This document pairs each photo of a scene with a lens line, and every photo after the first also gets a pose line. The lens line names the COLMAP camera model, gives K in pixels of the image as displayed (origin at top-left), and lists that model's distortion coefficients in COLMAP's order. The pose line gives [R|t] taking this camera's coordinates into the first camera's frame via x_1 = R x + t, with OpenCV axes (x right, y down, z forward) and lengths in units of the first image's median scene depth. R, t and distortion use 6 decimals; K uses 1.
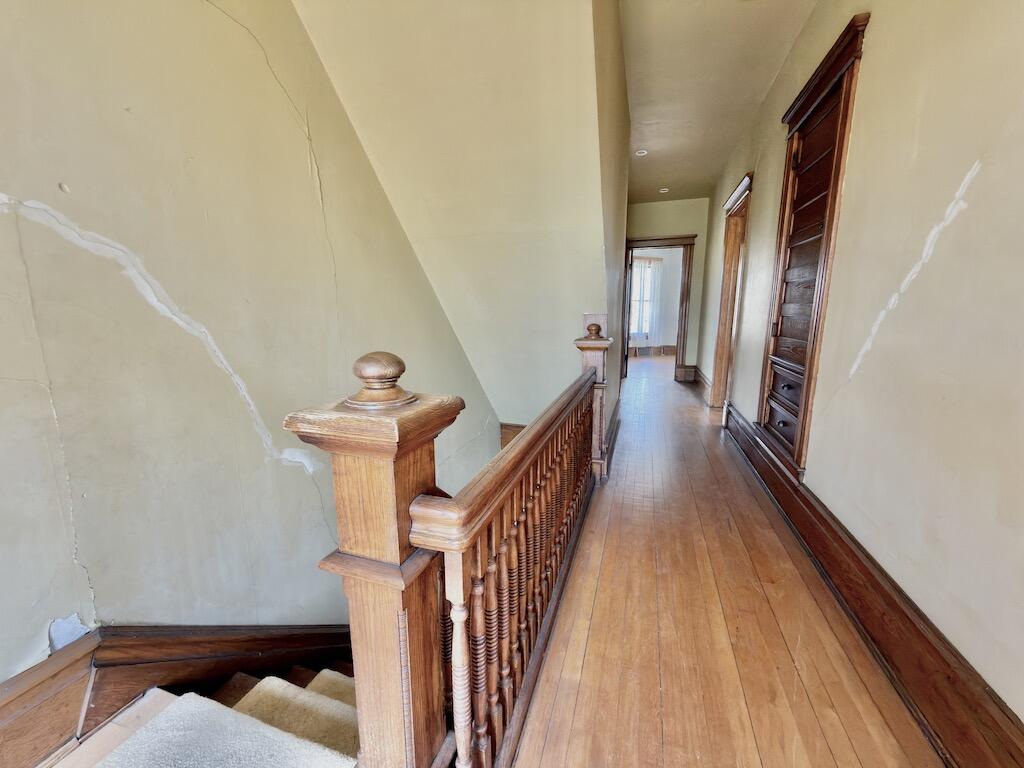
lens RADIAL K [[409.2, 0, 509.9], [0, 409.2, 385.6], [0, 0, 1]] dist [0.001044, -0.000219]
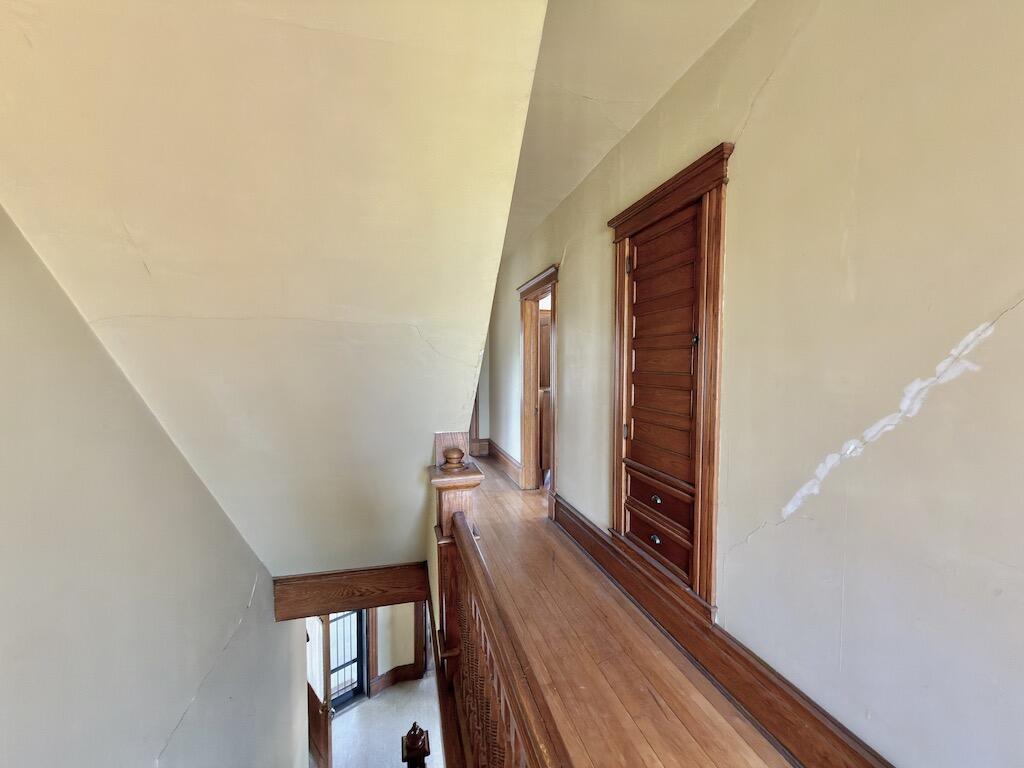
lens RADIAL K [[409.2, 0, 513.1], [0, 409.2, 385.2], [0, 0, 1]] dist [0.001044, -0.000219]
pose [[0.832709, -0.026650, 0.553069, -0.116172], [0.099178, 0.989866, -0.101628, -0.221095], [-0.544757, 0.139479, 0.826914, 0.440217]]
